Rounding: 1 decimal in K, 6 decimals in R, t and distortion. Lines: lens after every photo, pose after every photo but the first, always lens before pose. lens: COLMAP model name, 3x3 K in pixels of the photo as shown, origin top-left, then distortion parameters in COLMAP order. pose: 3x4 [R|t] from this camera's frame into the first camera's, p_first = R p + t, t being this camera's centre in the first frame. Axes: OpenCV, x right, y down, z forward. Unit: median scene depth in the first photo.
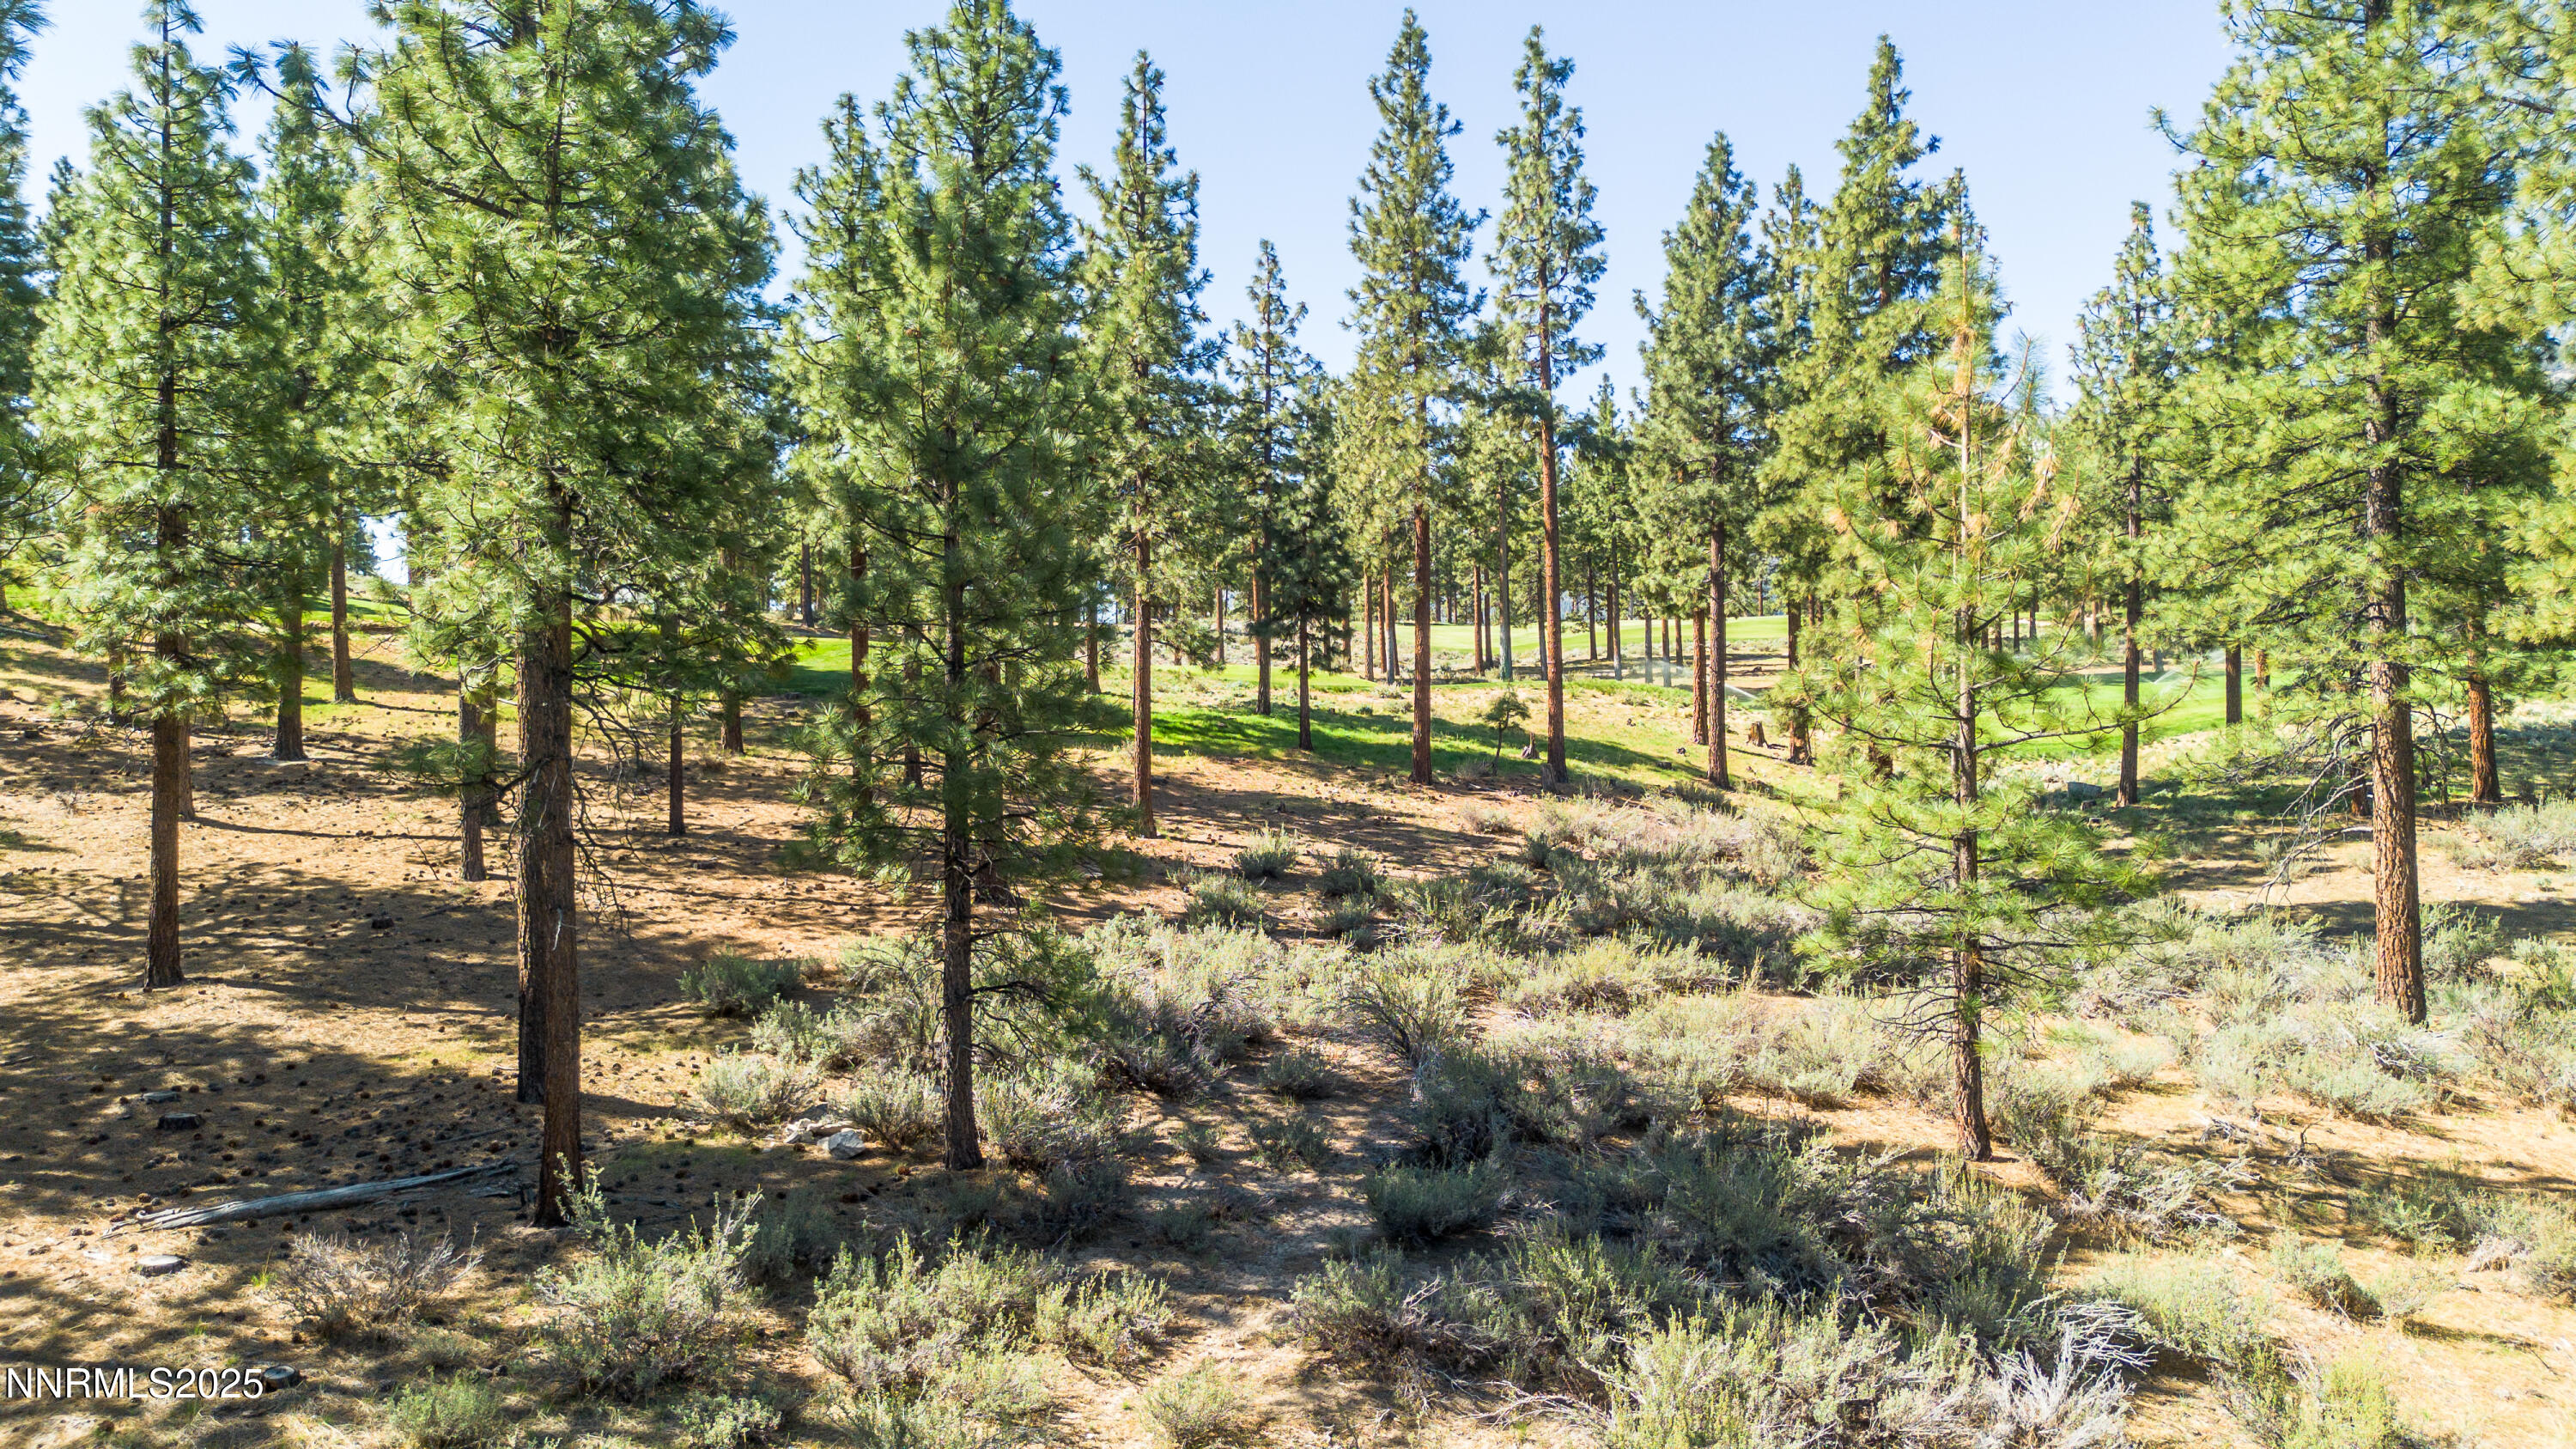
lens RADIAL K [[1823.7, 0, 1275.4], [0, 1823.7, 731.5], [0, 0, 1]] dist [0.069248, -0.057128]
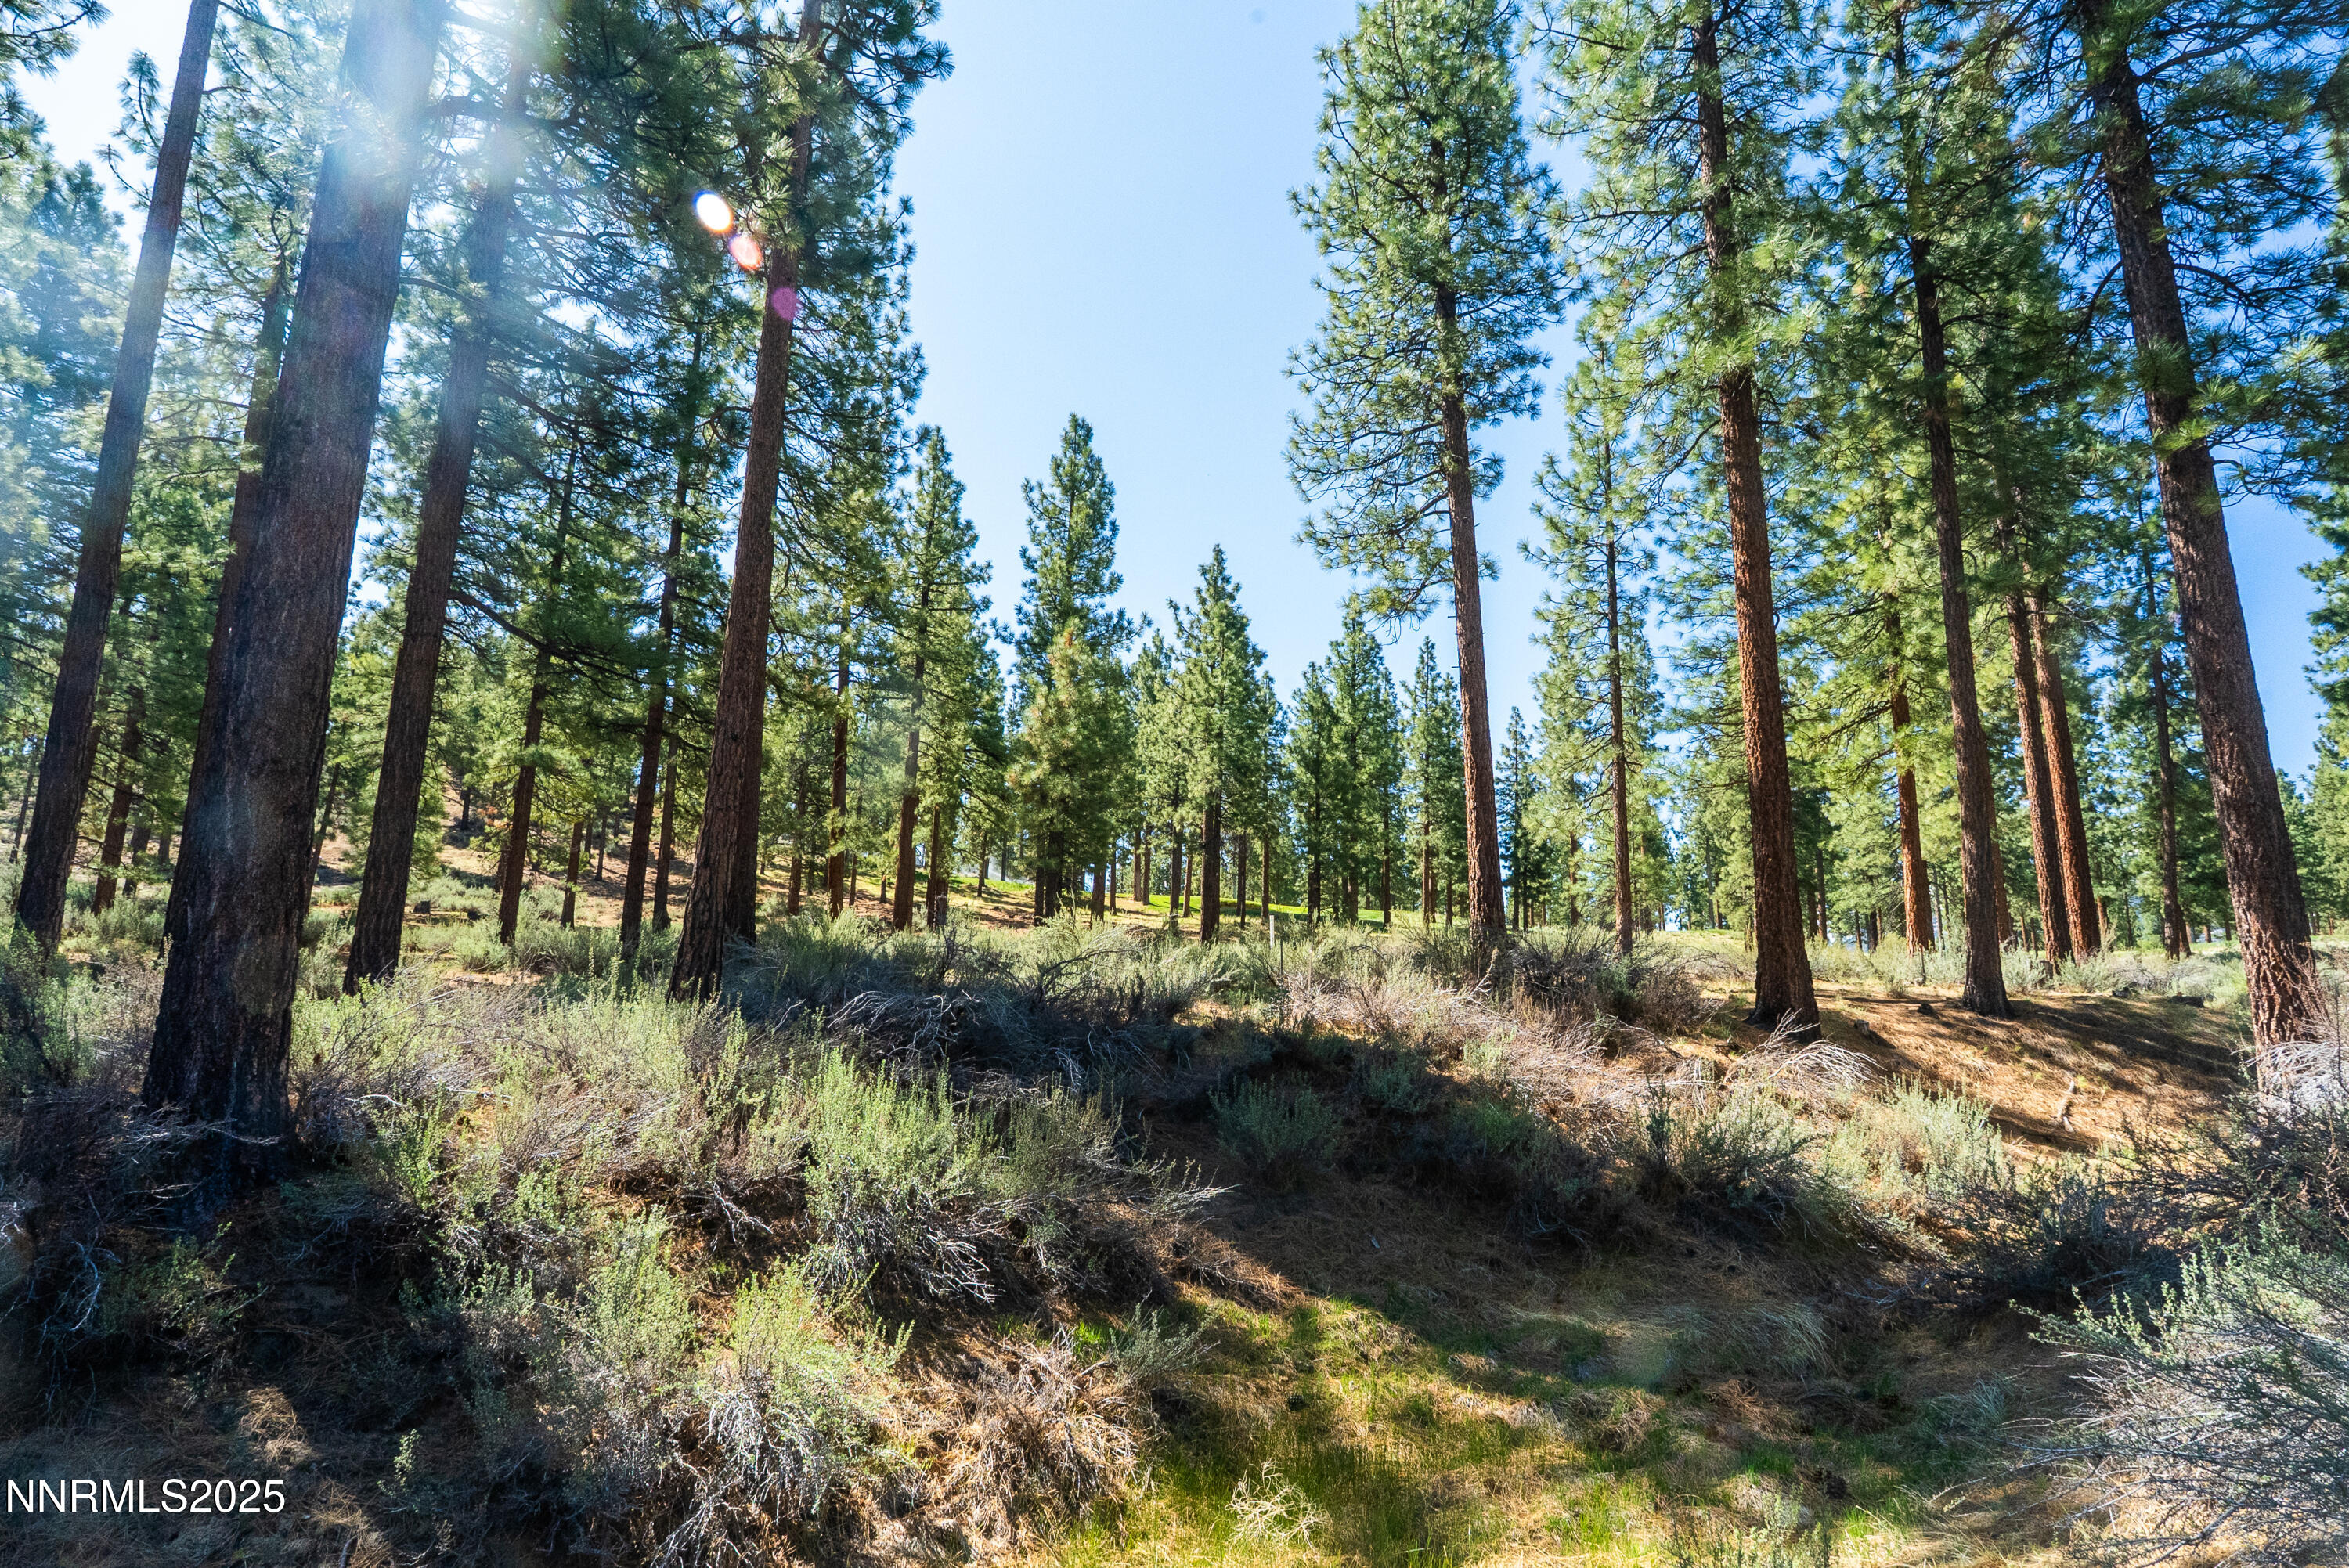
lens RADIAL K [[1238.7, 0, 1178.5], [0, 1238.7, 779.6], [0, 0, 1]] dist [-0.005550, -0.000025]
pose [[0.934298, -0.033594, -0.354906, 0.277029], [-0.043306, 0.977482, -0.206529, 0.254577], [0.353853, 0.208330, 0.911804, -0.851667]]
